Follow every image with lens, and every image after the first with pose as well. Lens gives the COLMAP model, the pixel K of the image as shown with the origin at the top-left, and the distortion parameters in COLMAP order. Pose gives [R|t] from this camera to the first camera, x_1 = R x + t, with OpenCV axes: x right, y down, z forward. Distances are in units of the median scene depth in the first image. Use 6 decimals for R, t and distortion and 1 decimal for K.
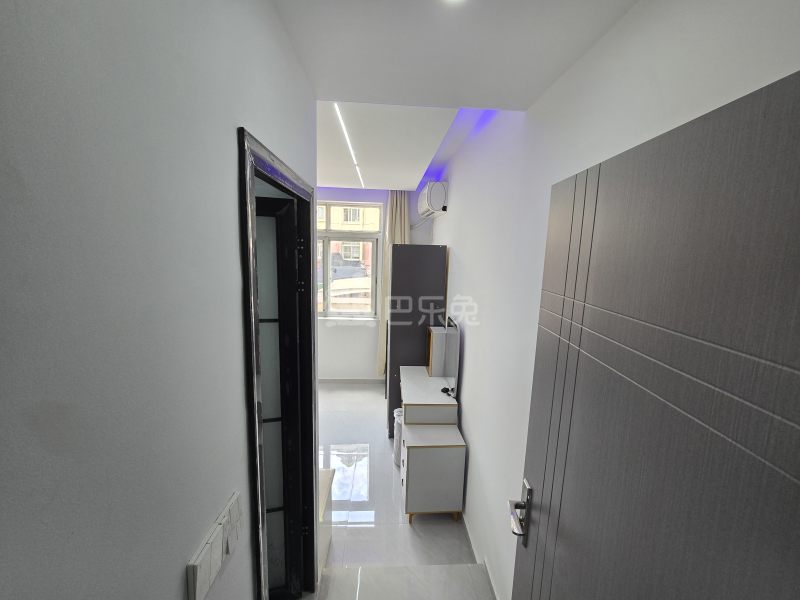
lens RADIAL K [[330.5, 0, 400.0], [0, 330.5, 300.0], [0, 0, 1]] dist [-0.000573, -0.000617]
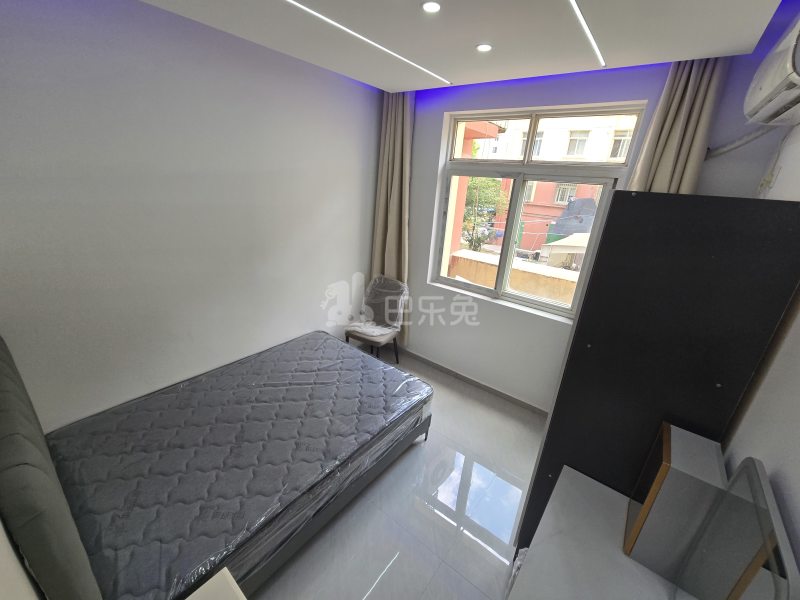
lens RADIAL K [[330.5, 0, 400.0], [0, 330.5, 300.0], [0, 0, 1]] dist [-0.000573, -0.000617]
pose [[0.754928, 0.247347, -0.607374, 0.038293], [-0.143078, 0.965956, 0.215540, -0.068964], [0.640010, -0.075815, 0.764617, 0.394107]]
